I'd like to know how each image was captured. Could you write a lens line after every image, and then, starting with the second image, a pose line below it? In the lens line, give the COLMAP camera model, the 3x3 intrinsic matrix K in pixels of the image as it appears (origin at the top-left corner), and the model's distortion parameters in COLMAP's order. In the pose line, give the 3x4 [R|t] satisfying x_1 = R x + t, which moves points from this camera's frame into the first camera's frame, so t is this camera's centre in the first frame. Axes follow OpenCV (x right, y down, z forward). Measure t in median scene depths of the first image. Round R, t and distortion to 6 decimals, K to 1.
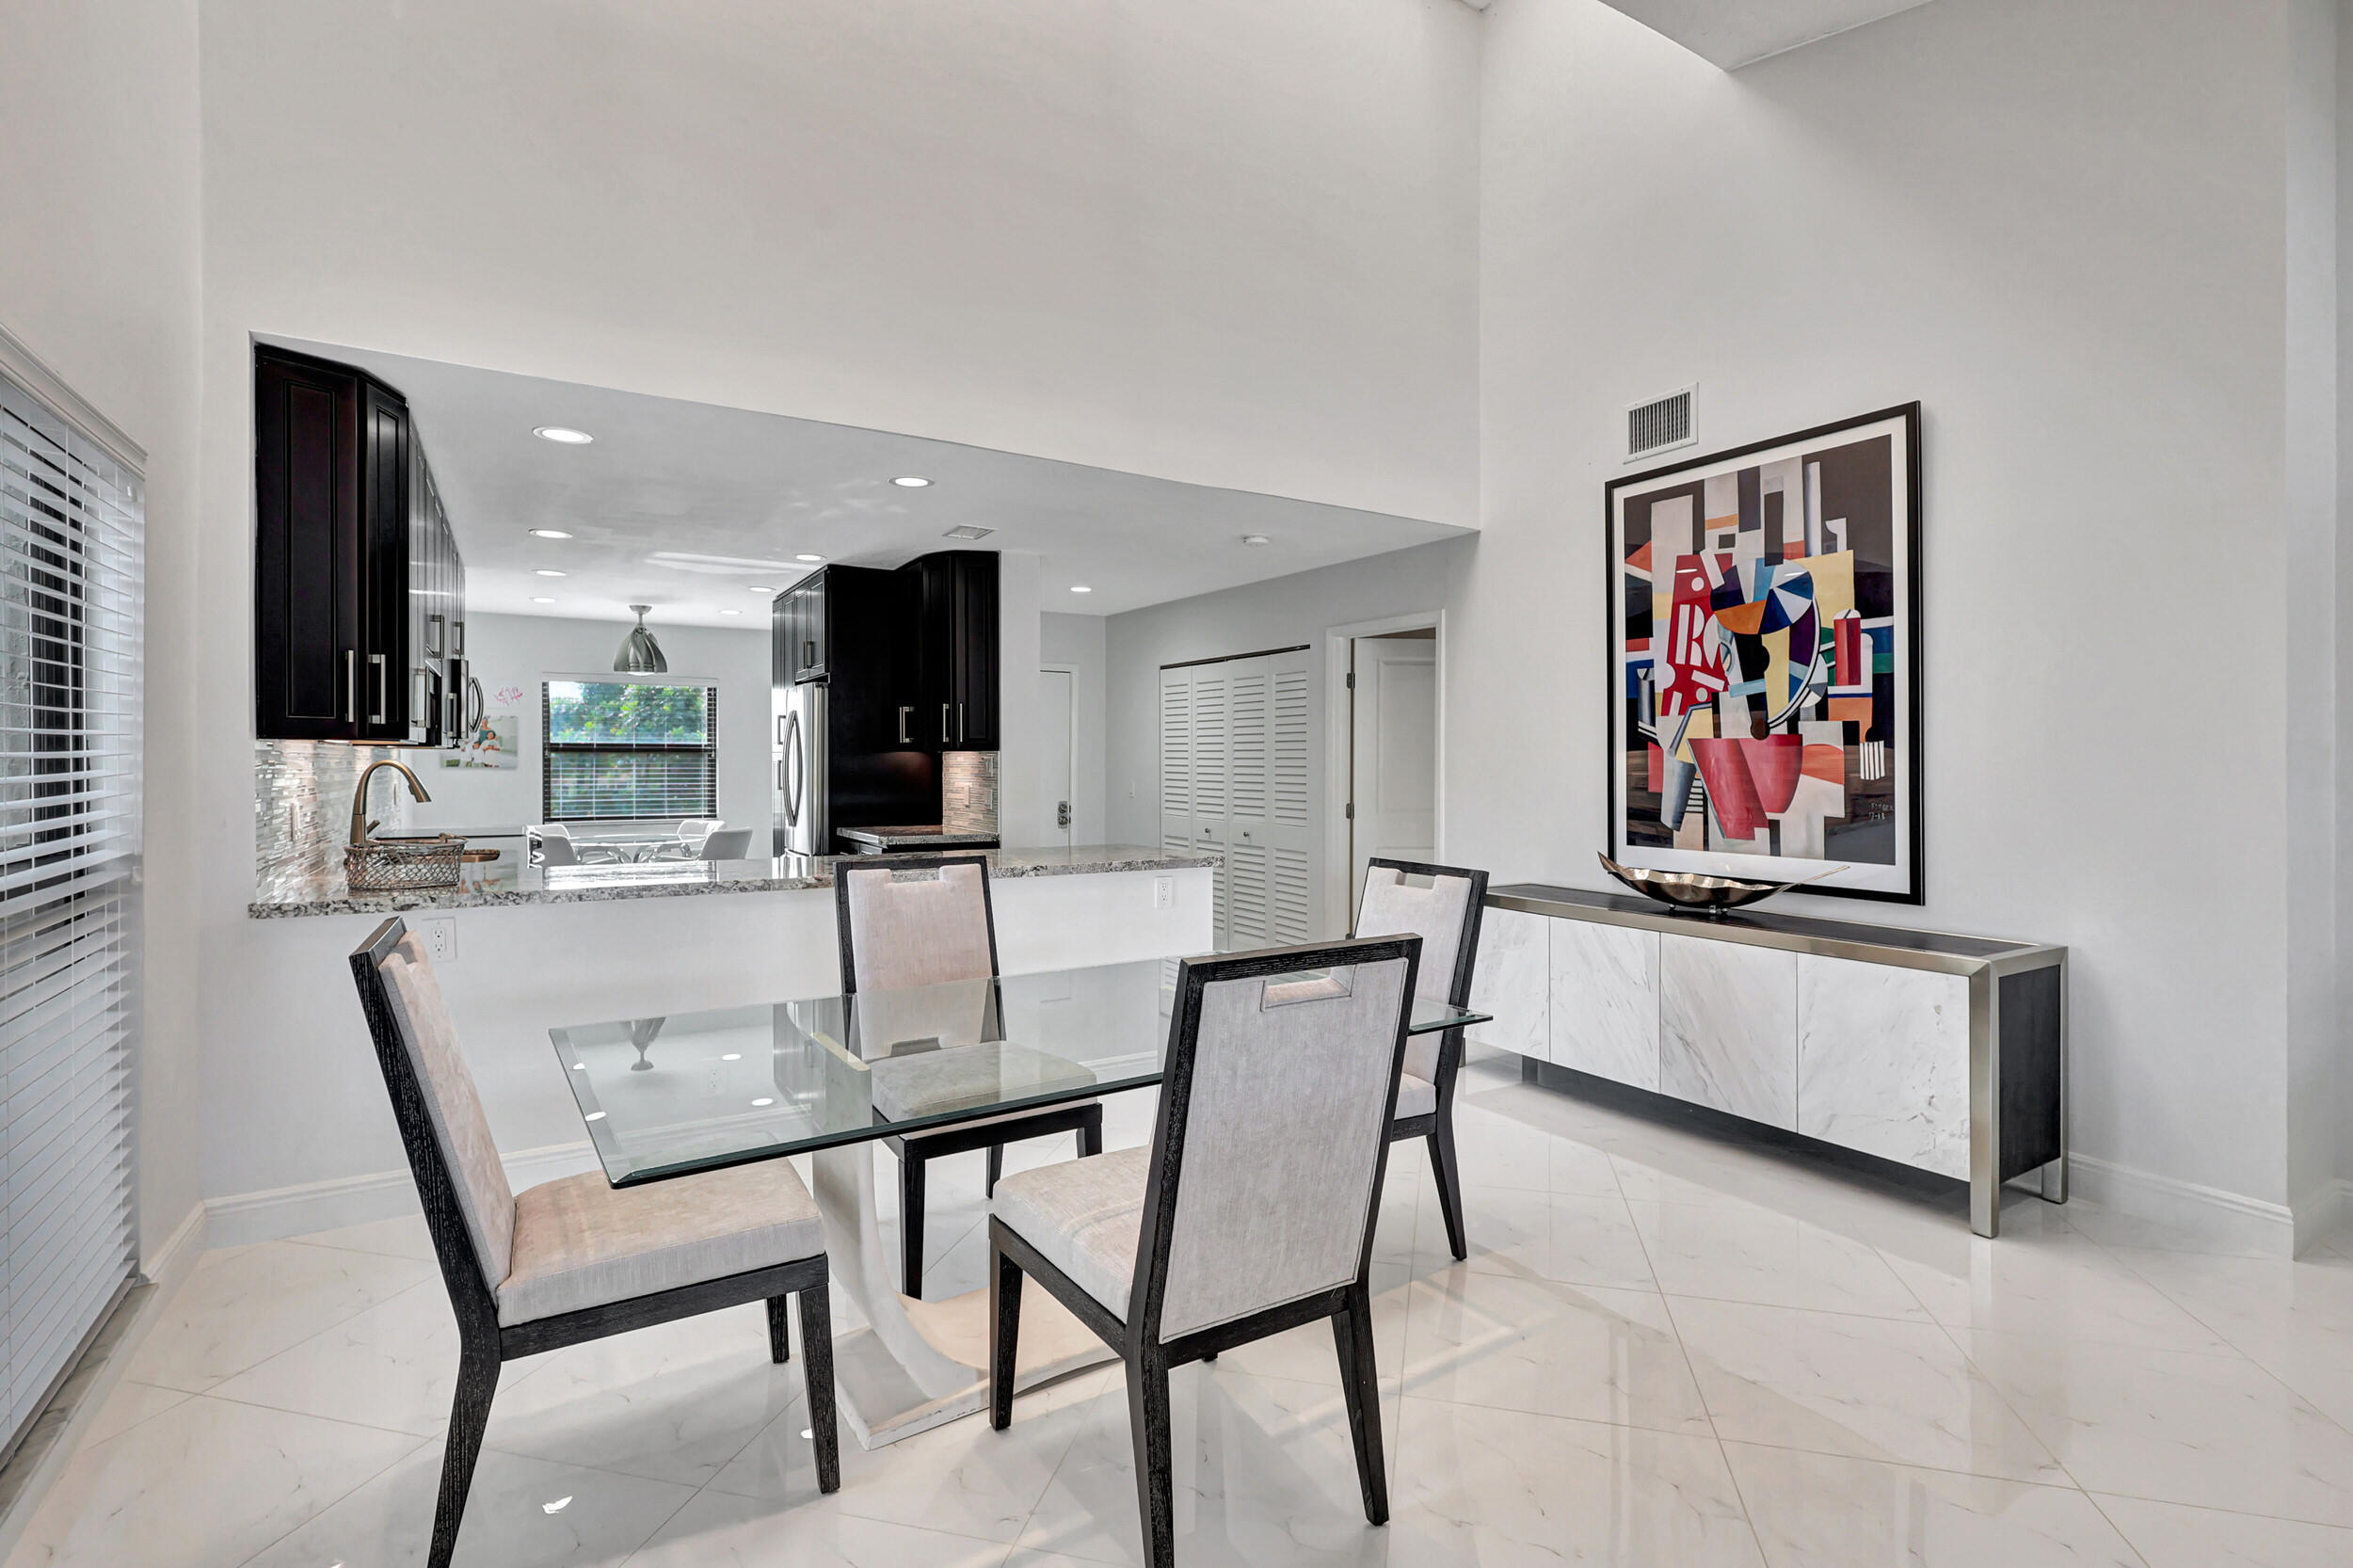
lens RADIAL K [[1104.6, 0, 1186.6], [0, 1104.6, 755.8], [0, 0, 1]] dist [-0.001580, -0.000008]
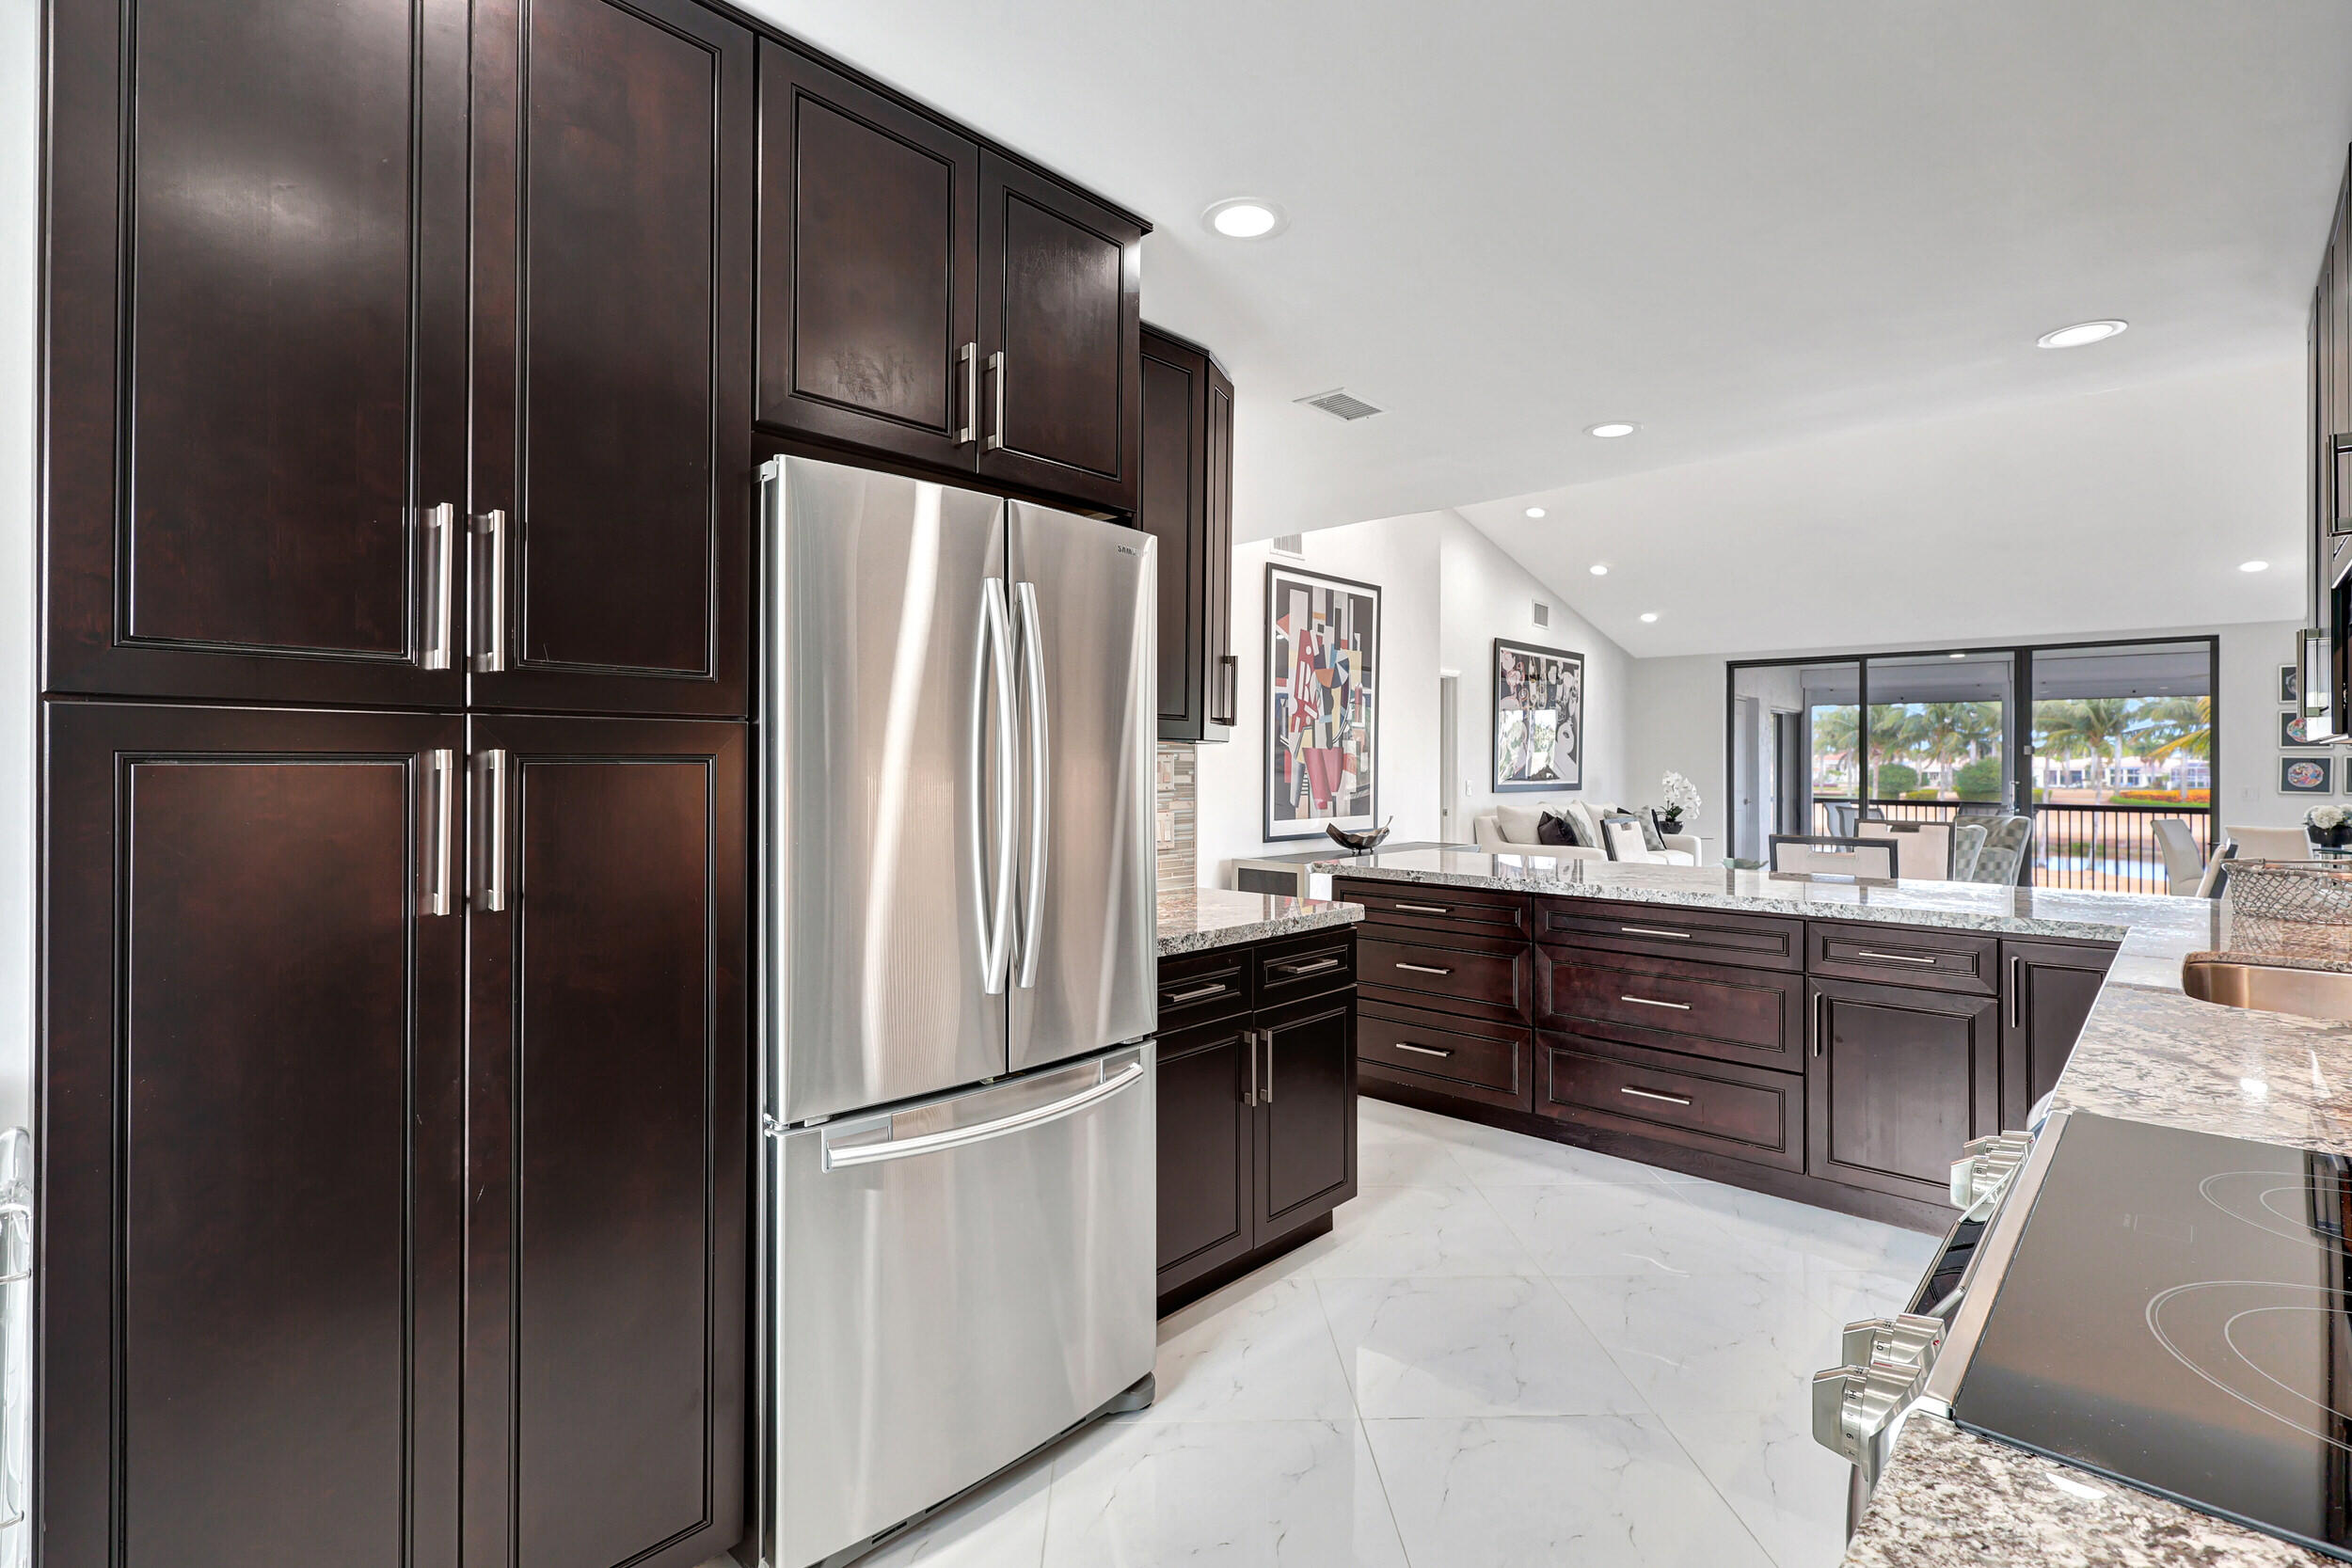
lens RADIAL K [[1095.3, 0, 1179.2], [0, 1095.3, 757.9], [0, 0, 1]] dist [-0.004469, -0.000044]
pose [[-0.275814, 0.001458, 0.961210, -1.008020], [-0.008968, 0.999951, -0.004090, 0.006731], [-0.961169, -0.009749, -0.275788, 1.632491]]
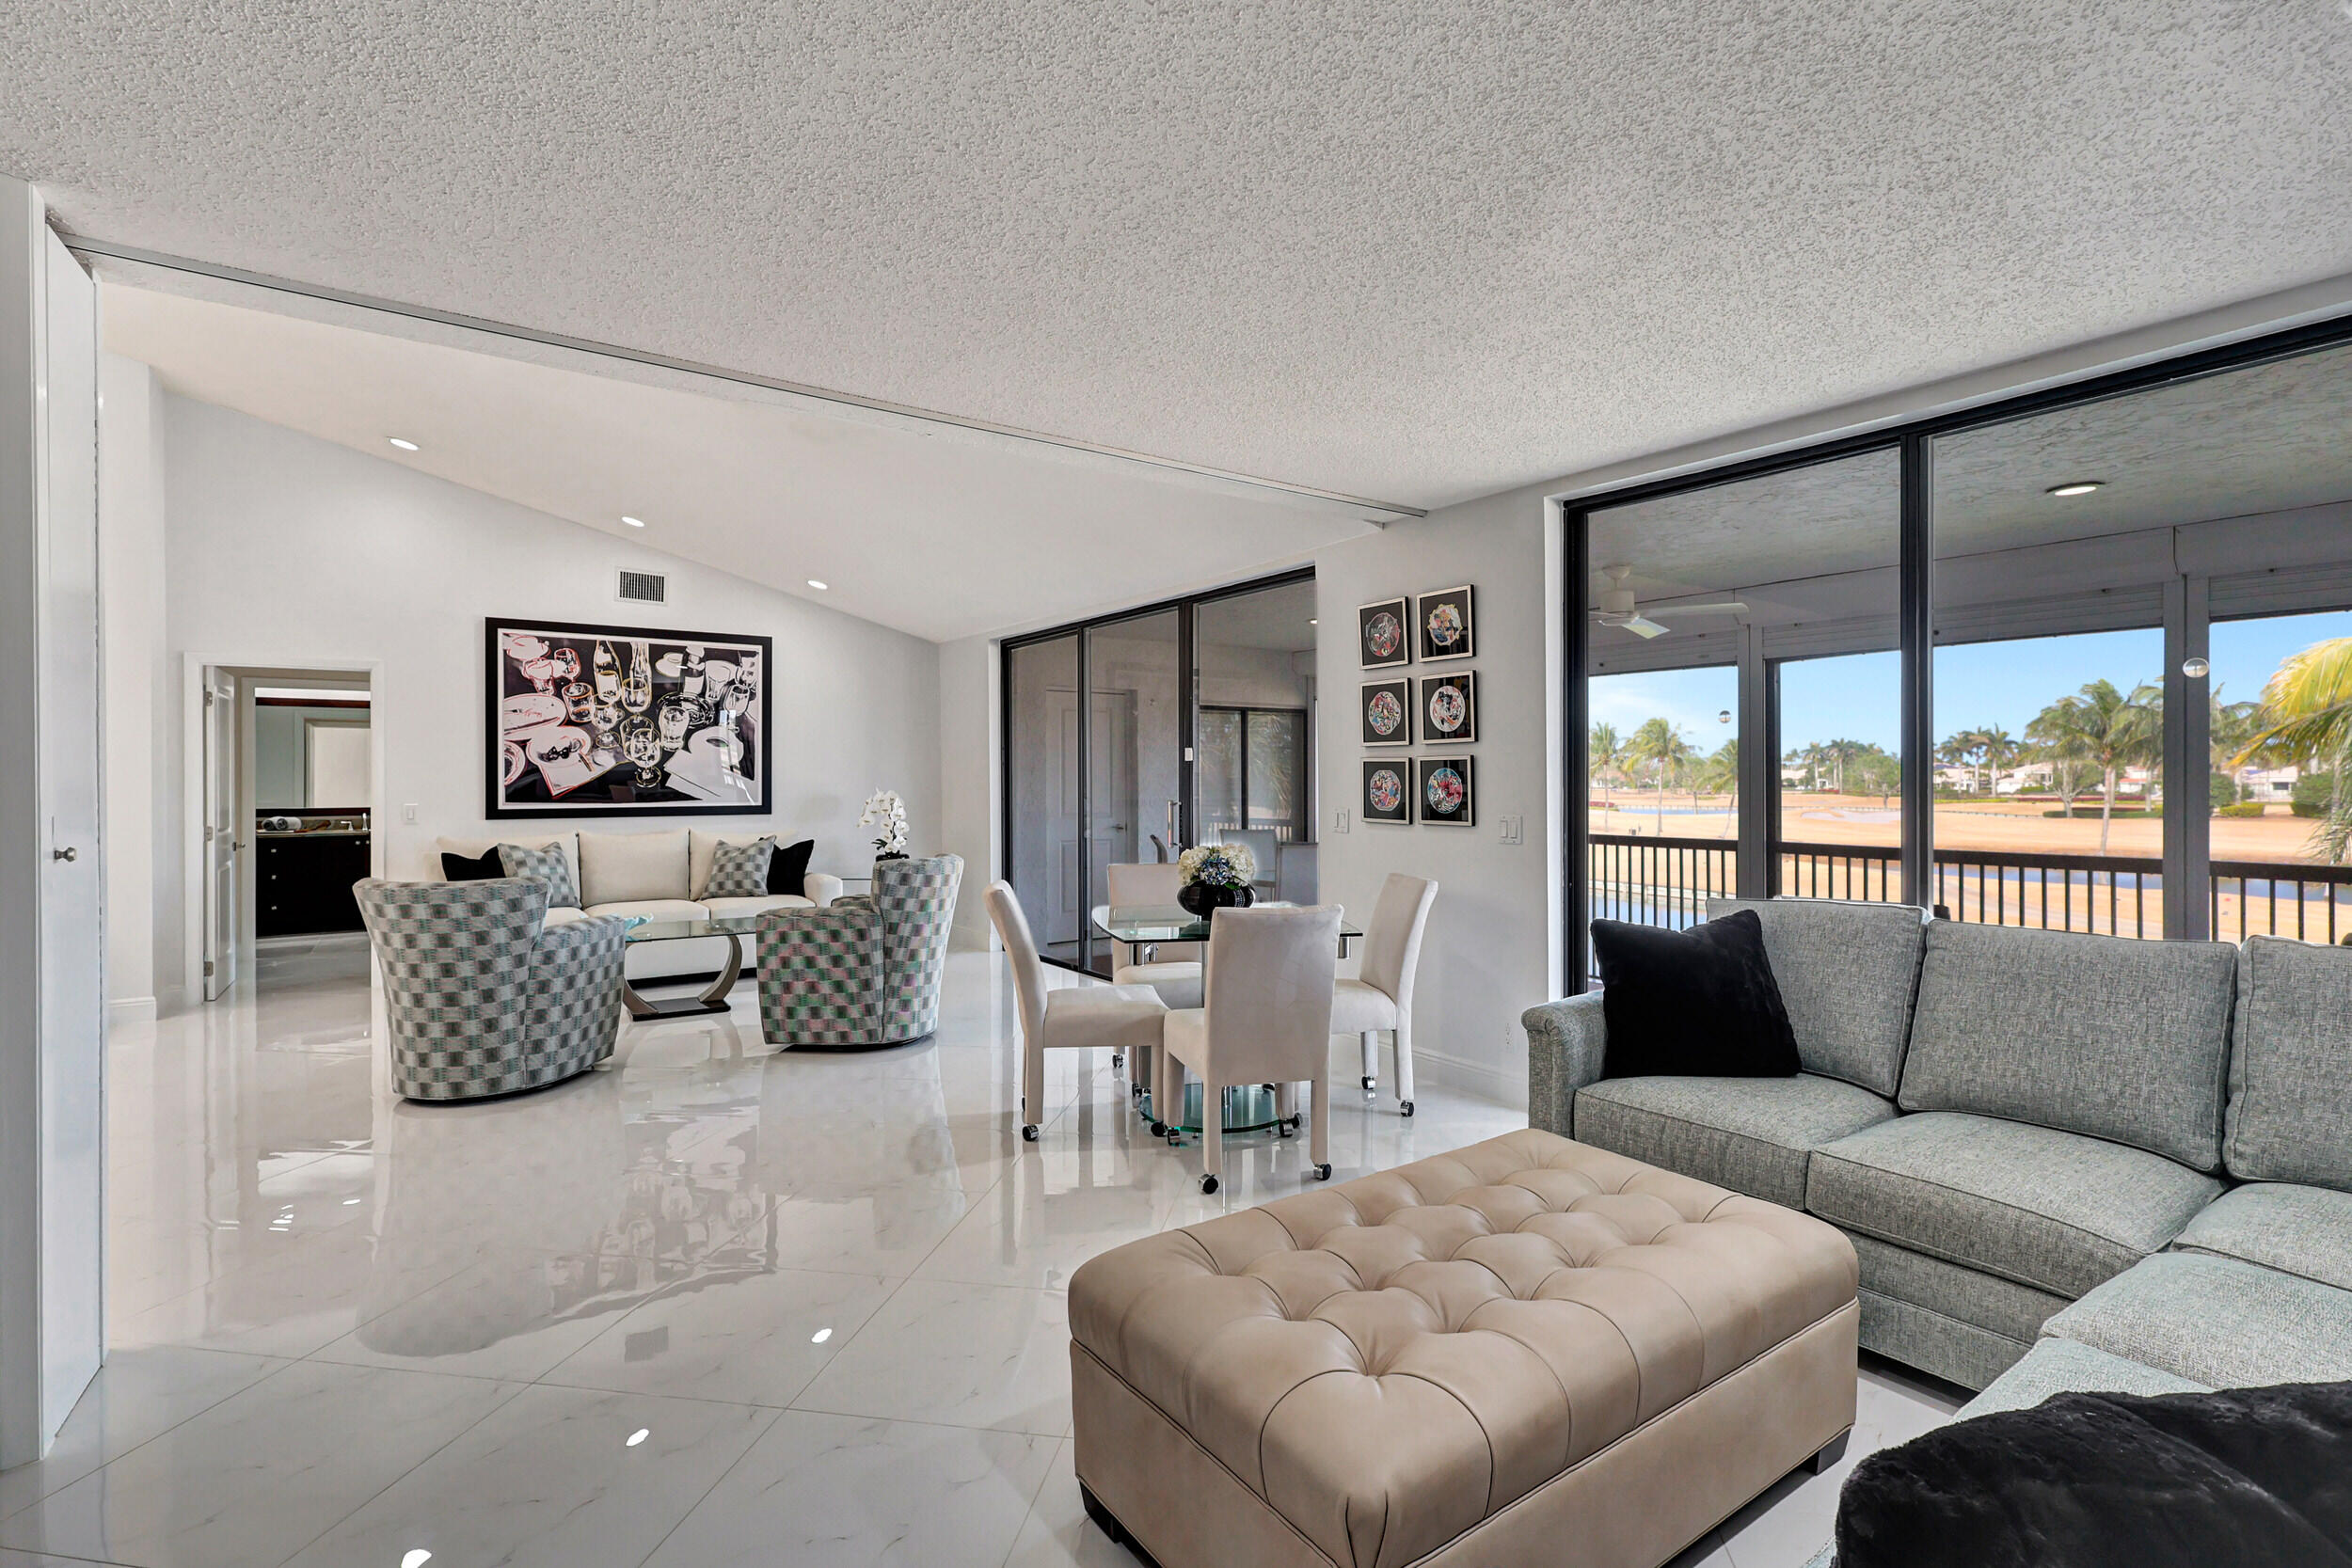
lens RADIAL K [[1091.8, 0, 1176.0], [0, 1091.8, 771.8], [0, 0, 1]] dist [-0.000765, 0.000061]
pose [[-0.067328, 0.007378, 0.997704, -0.822309], [-0.001485, 0.999971, -0.007495, 0.000647], [-0.997730, -0.001986, -0.067315, -0.531754]]
